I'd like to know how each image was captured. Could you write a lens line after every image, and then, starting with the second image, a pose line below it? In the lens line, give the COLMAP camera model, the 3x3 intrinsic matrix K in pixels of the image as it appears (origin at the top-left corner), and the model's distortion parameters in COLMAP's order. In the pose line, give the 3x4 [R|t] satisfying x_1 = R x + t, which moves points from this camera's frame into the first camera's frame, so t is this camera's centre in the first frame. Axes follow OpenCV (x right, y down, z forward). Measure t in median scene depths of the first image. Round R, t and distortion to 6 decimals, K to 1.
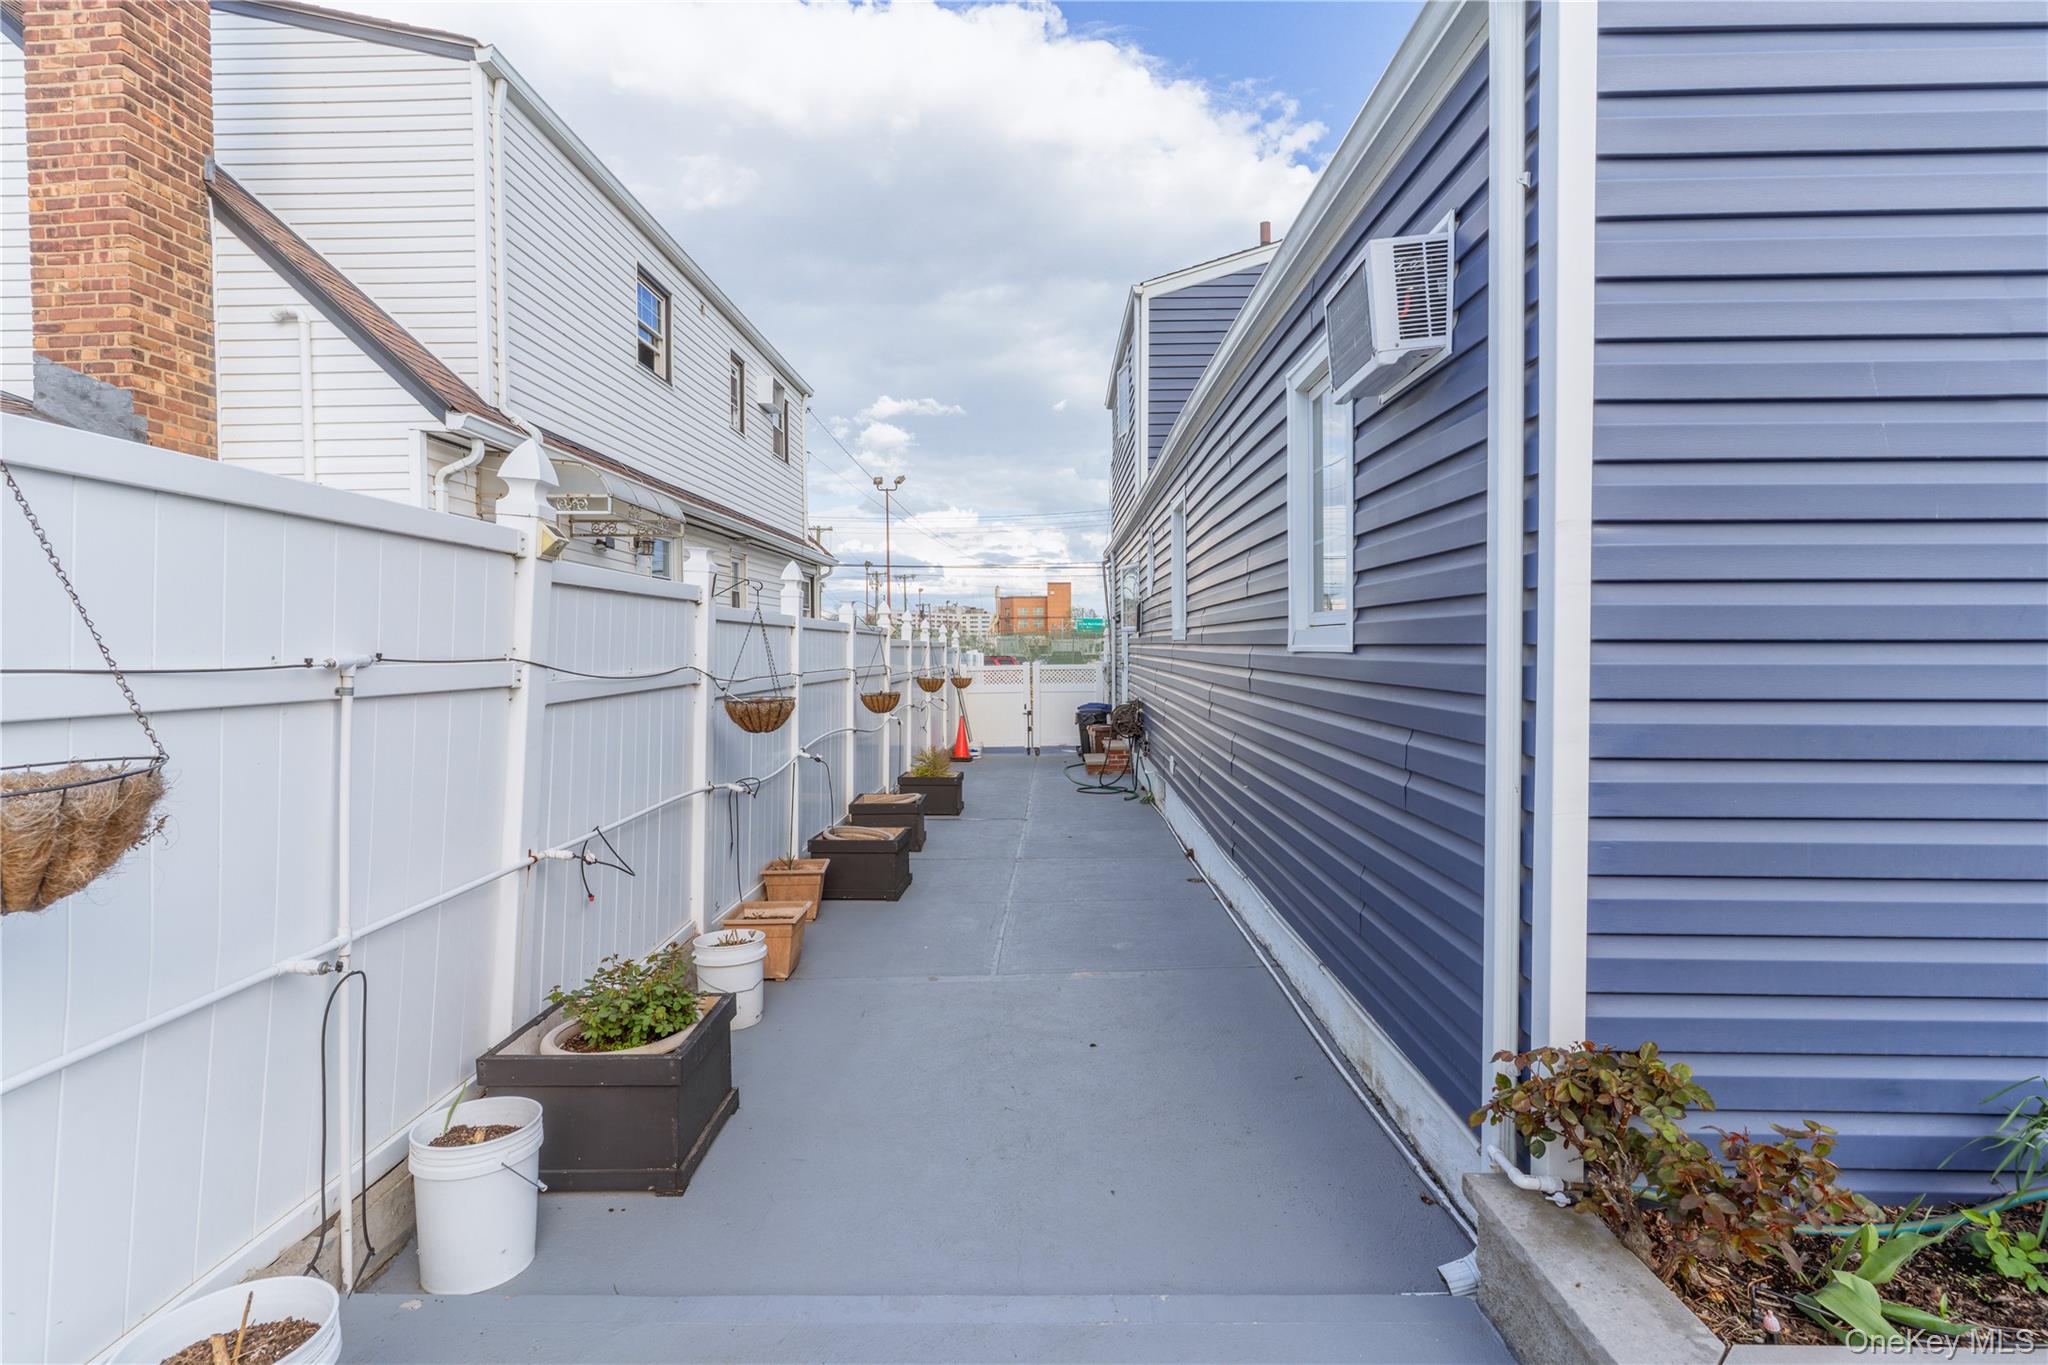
lens RADIAL K [[993.7, 0, 1021.8], [0, 993.7, 668.1], [0, 0, 1]] dist [-0.001956, -0.002987]
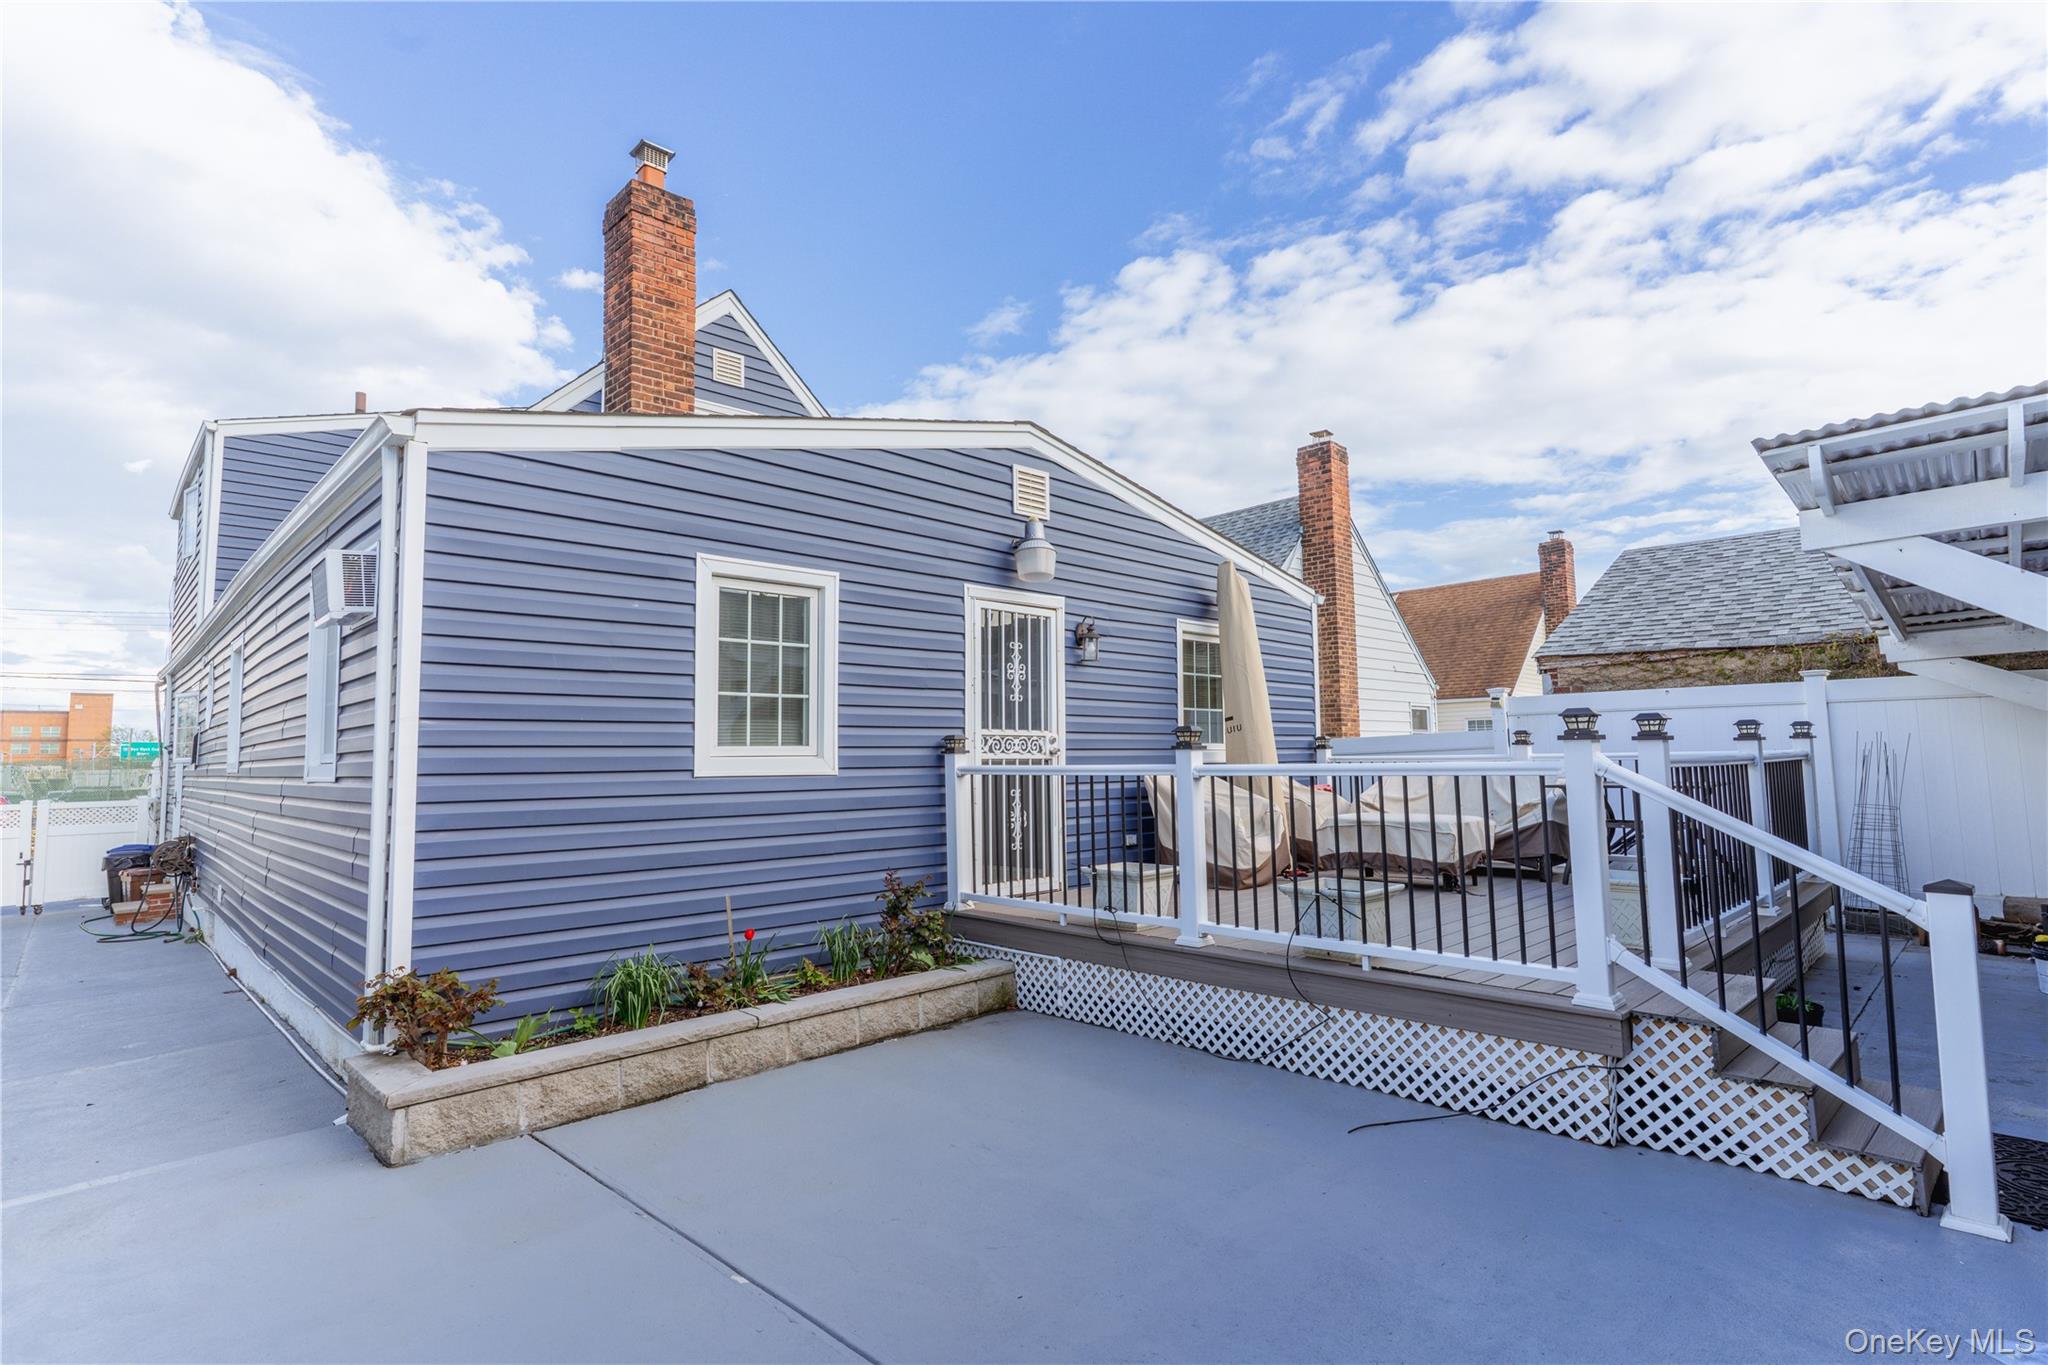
lens RADIAL K [[993.7, 0, 1031.3], [0, 993.7, 672.0], [0, 0, 1]] dist [-0.001956, -0.002987]
pose [[0.698988, 0.054157, 0.713080, -0.005528], [0.032172, 0.993737, -0.107008, 0.004497], [-0.714410, 0.097739, 0.692868, -0.274974]]
